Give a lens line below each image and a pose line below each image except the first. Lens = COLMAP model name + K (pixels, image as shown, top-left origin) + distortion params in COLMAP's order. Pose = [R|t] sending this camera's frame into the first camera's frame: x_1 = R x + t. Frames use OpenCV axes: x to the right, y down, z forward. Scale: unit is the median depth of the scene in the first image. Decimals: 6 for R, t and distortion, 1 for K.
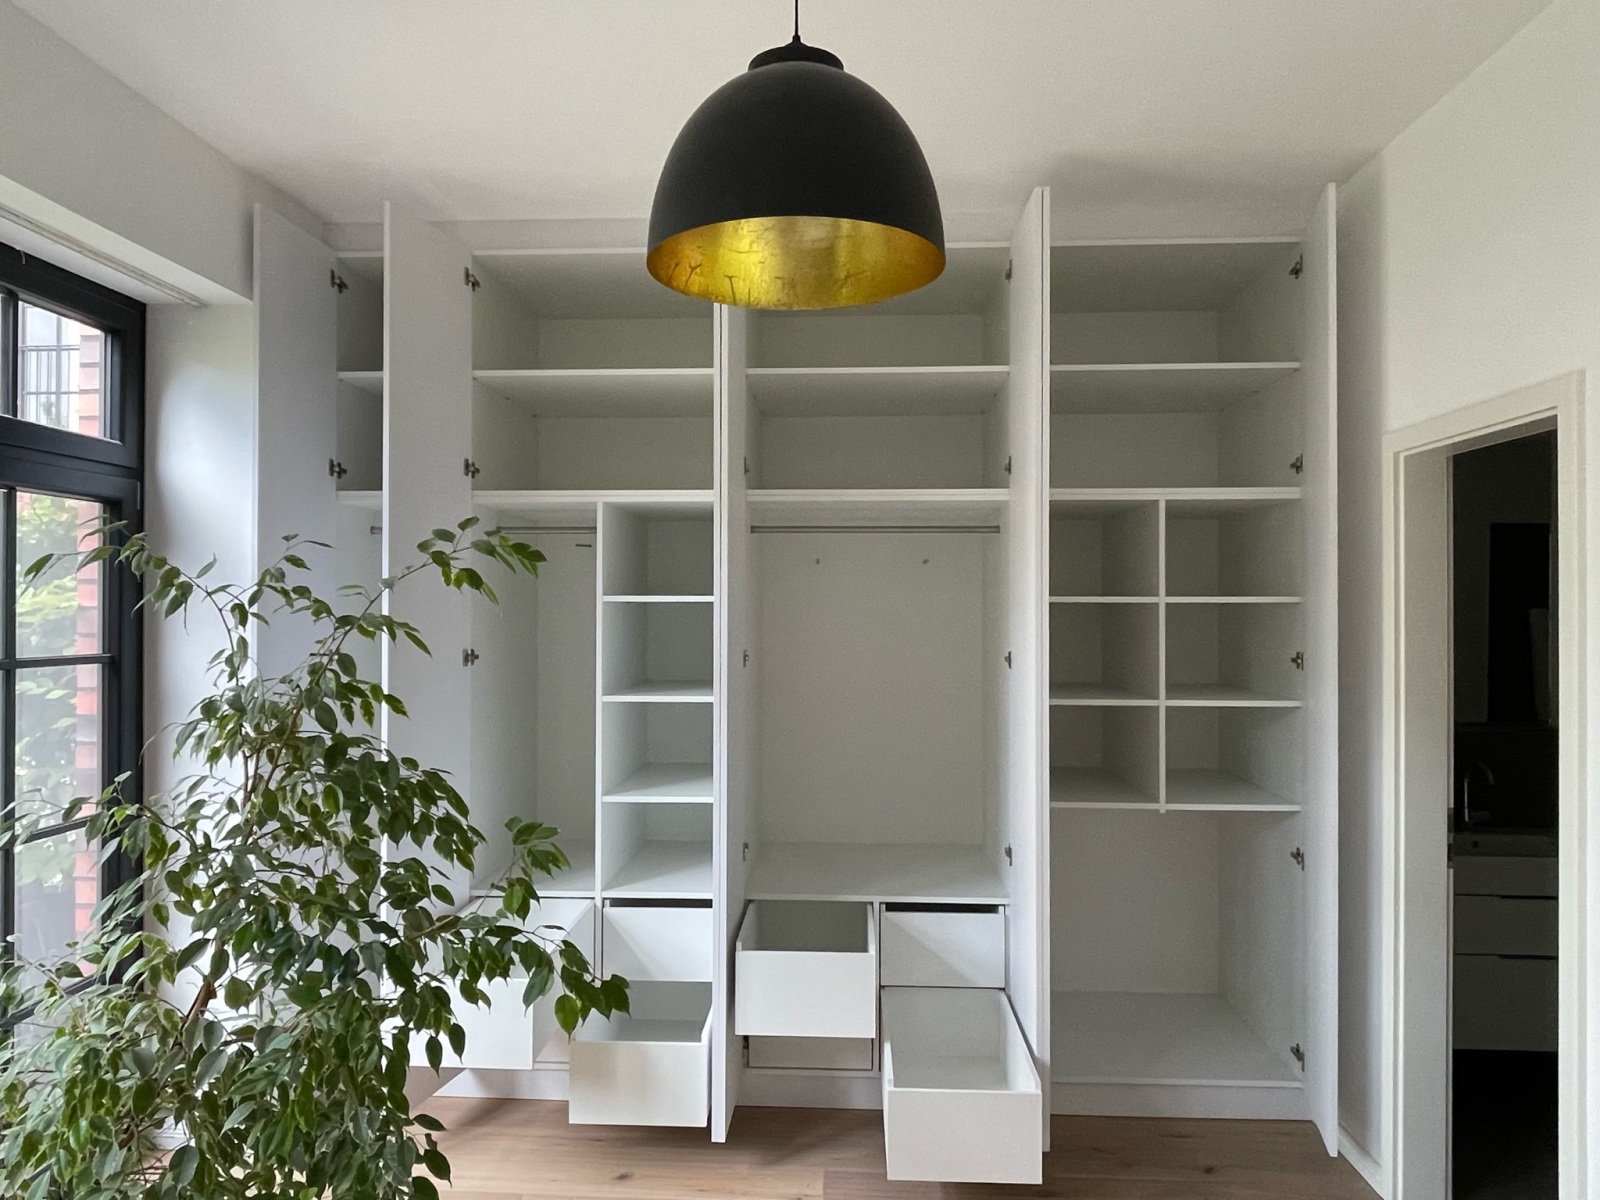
lens RADIAL K [[1002.8, 0, 800.0], [0, 1002.8, 600.0], [0, 0, 1]] dist [-0.098933, 0.000474]
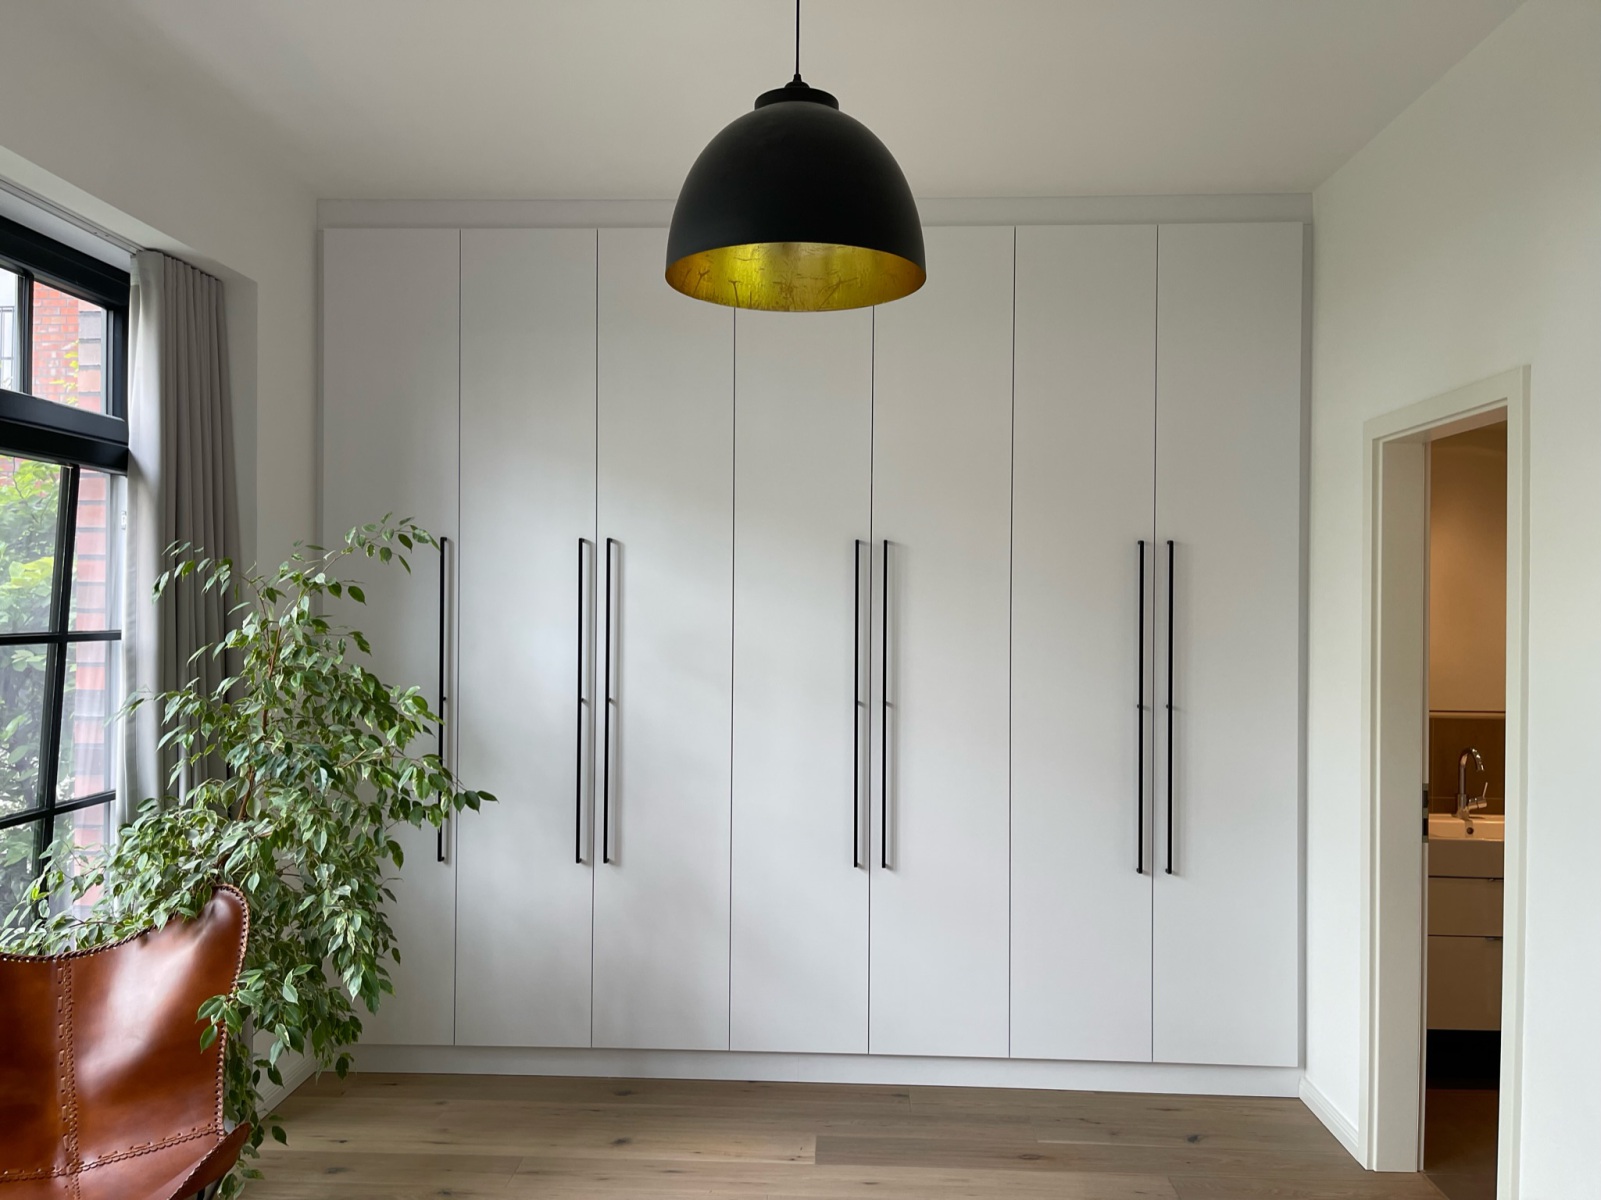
lens RADIAL K [[1211.6, 0, 800.5], [0, 1211.6, 600.0], [0, 0, 1]] dist [0.008768, 0.002842]
pose [[0.999916, 0.004488, 0.012156, -0.013029], [-0.004596, 0.999950, 0.008878, 0.014427], [-0.012115, -0.008933, 0.999887, -0.381733]]
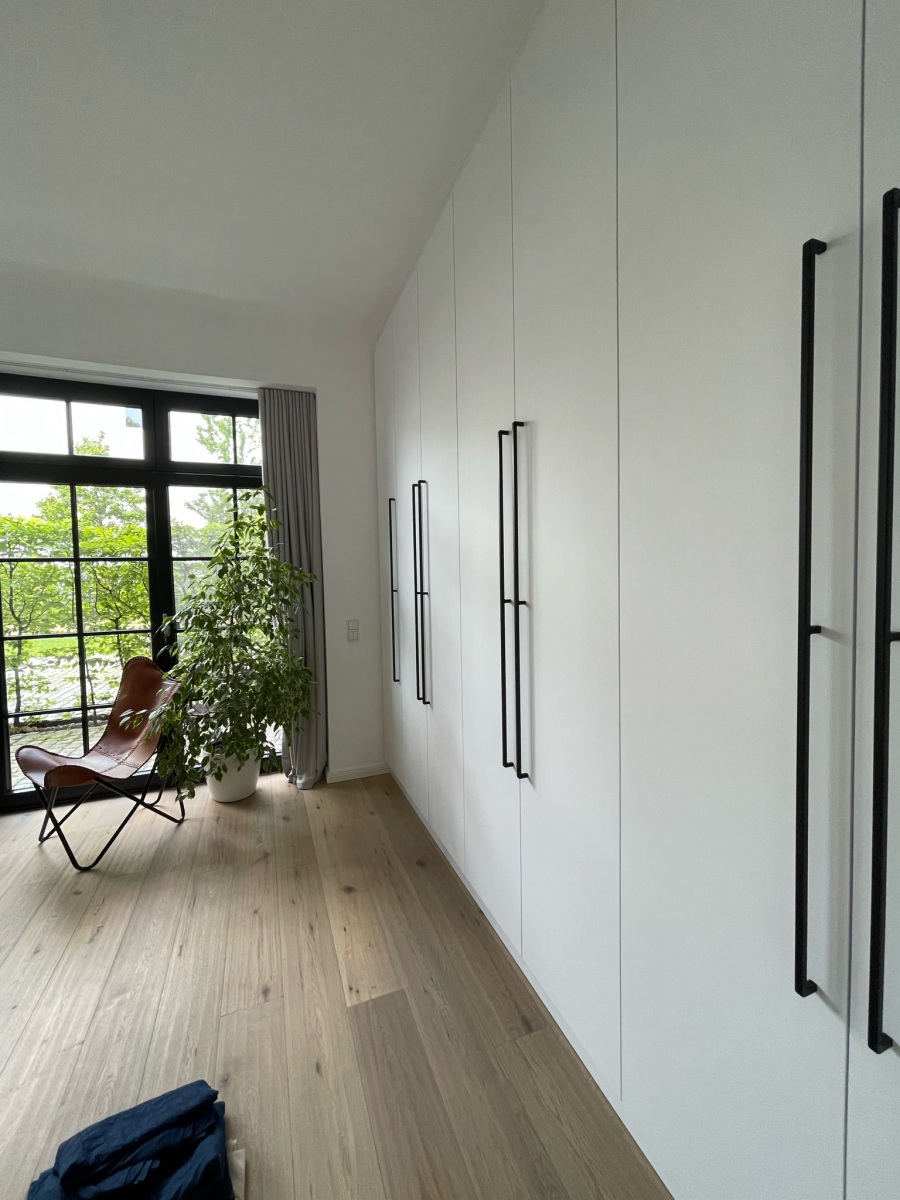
lens RADIAL K [[483.2, 0, 450.0], [0, 483.2, 600.0], [0, 0, 1]] dist [-0.001021, -0.000223]
pose [[0.414179, 0.034980, -0.909523, 0.863589], [0.028144, 0.998291, 0.051210, 0.176783], [0.909760, -0.046807, 0.412487, 1.401922]]
